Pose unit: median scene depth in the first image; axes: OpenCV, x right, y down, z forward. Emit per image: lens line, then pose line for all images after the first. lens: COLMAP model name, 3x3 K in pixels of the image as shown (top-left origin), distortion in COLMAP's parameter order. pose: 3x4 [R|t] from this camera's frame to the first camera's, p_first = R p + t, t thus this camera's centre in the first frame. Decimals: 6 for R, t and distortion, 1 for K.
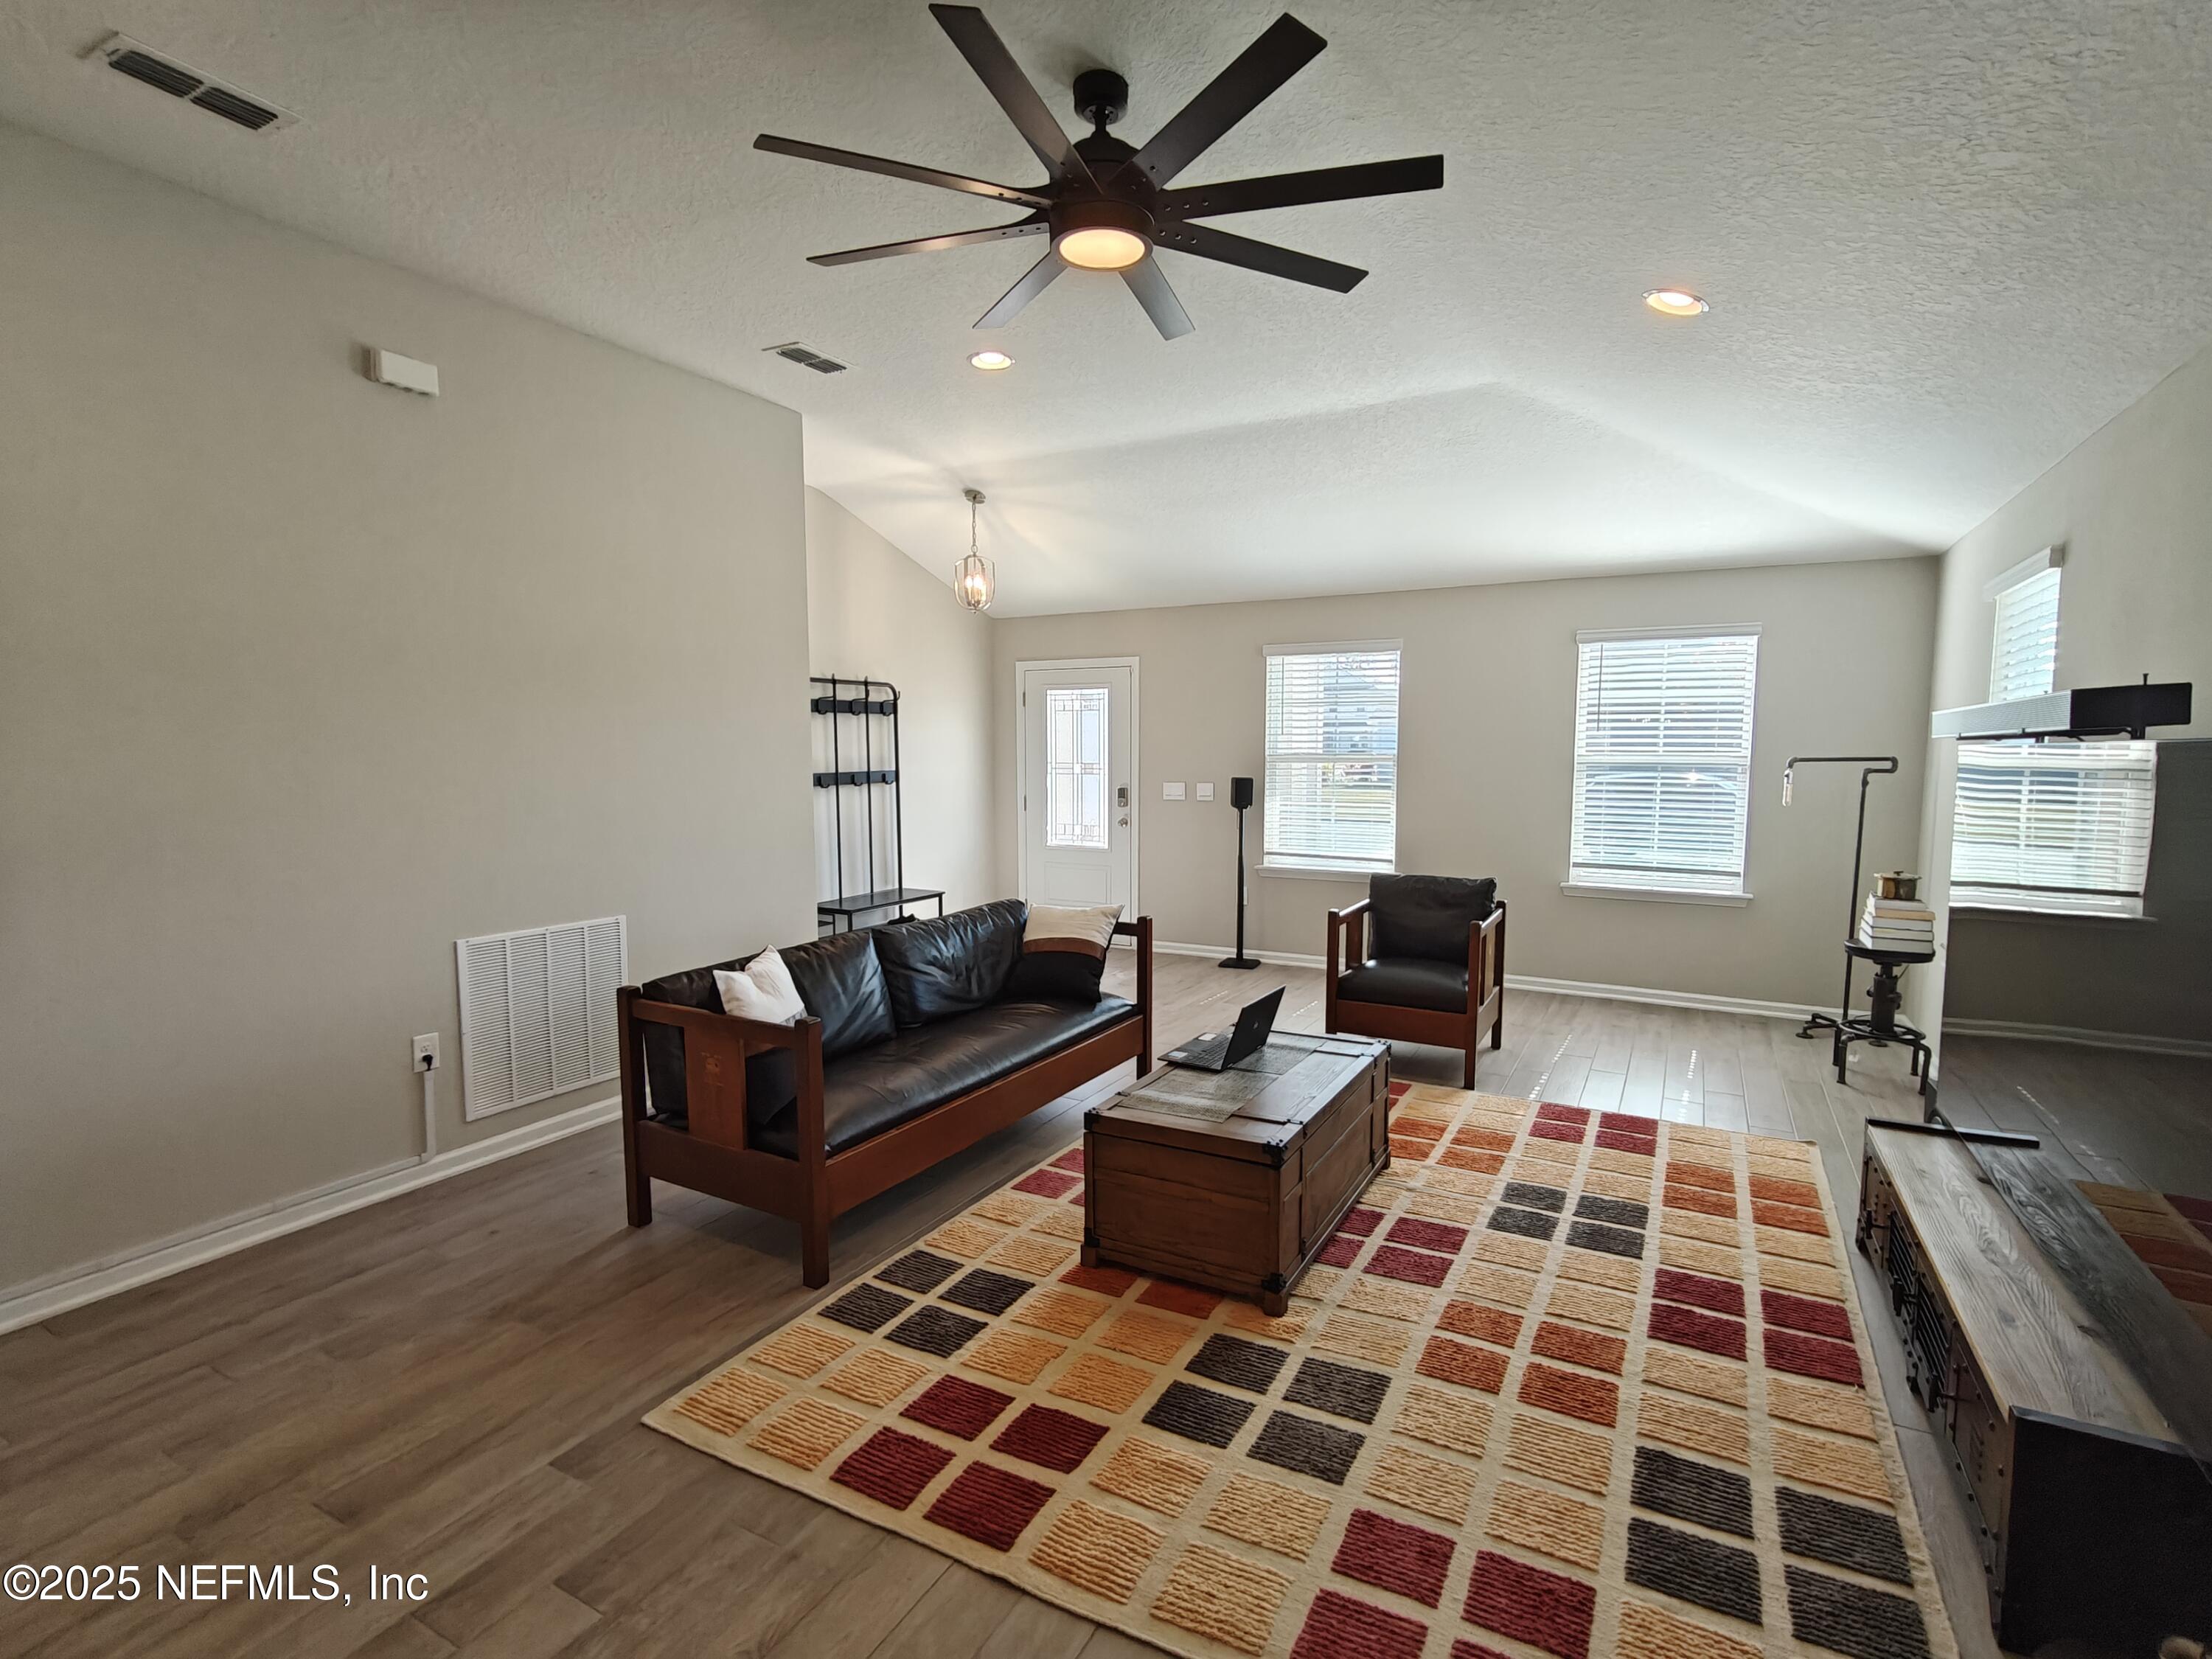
lens RADIAL K [[1041.6, 0, 1115.2], [0, 1041.6, 832.5], [0, 0, 1]] dist [0.002380, 0.001786]
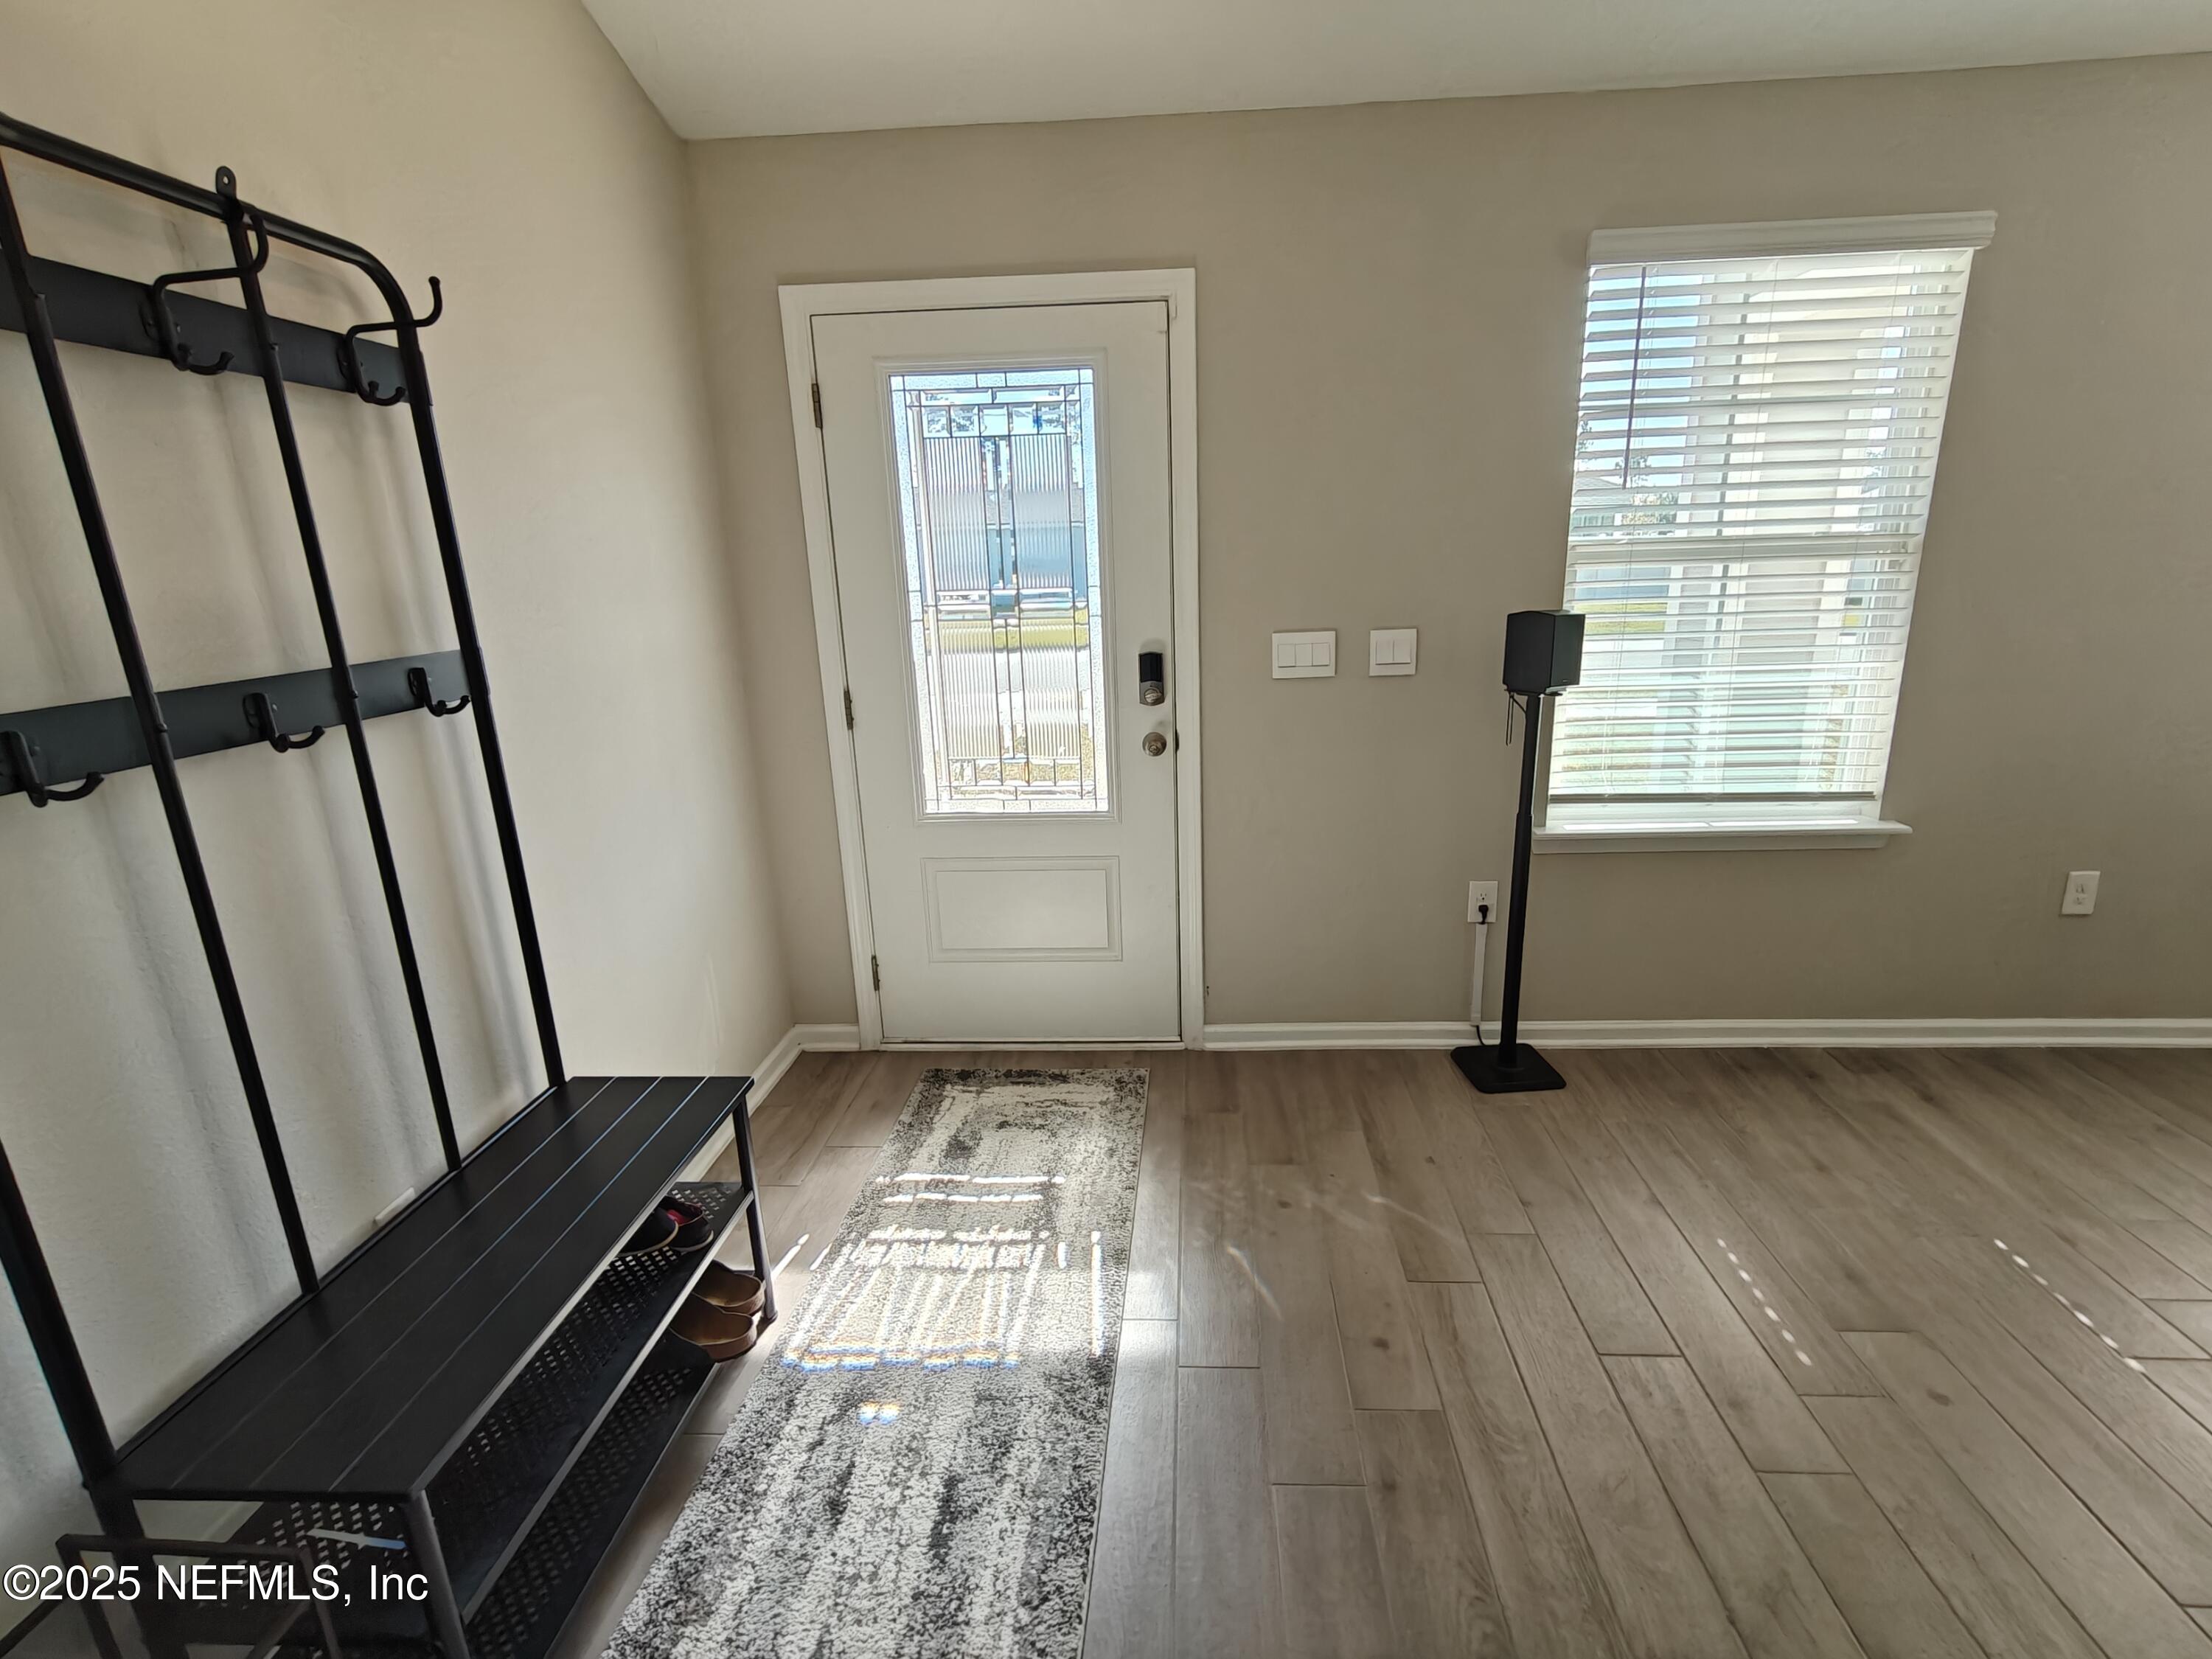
lens RADIAL K [[1041.6, 0, 1109.2], [0, 1041.6, 841.7], [0, 0, 1]] dist [0.002380, 0.001786]
pose [[0.908162, -0.135926, 0.395938, -0.177406], [0.062038, 0.979073, 0.193821, -0.054058], [-0.413997, -0.151457, 0.897590, 0.715471]]
